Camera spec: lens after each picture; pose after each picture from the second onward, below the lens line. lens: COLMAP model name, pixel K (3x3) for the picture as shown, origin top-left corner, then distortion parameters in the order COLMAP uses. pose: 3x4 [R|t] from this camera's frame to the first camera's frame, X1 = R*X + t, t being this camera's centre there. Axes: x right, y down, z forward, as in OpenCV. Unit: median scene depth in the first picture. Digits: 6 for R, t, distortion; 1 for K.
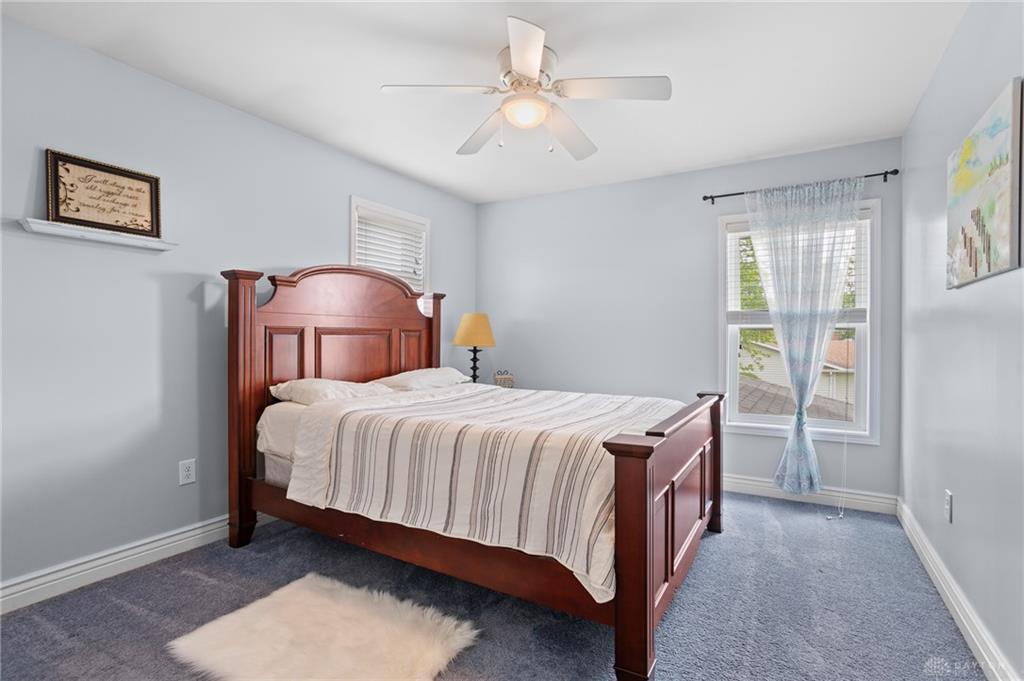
lens RADIAL K [[500.8, 0, 514.7], [0, 500.8, 340.2], [0, 0, 1]] dist [-0.047113, 0.038483]
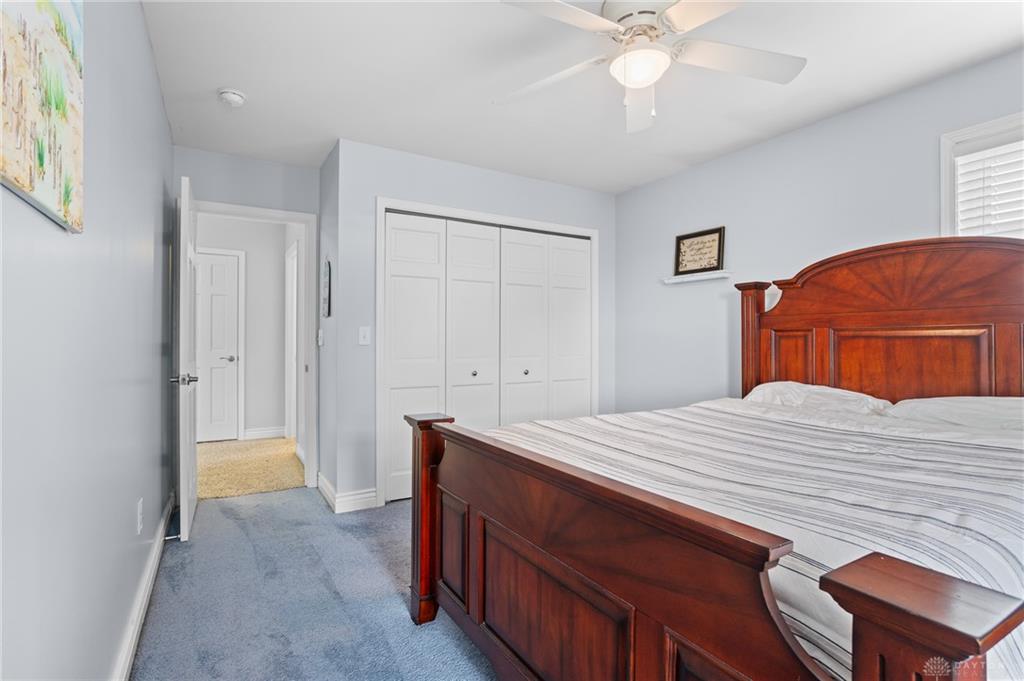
lens RADIAL K [[500.8, 0, 514.7], [0, 500.8, 340.2], [0, 0, 1]] dist [-0.047113, 0.038483]
pose [[-0.459305, -0.006950, -0.888251, 0.814309], [-0.006980, 0.999967, -0.004214, 0.004338], [0.888251, 0.004265, -0.459339, 1.140479]]
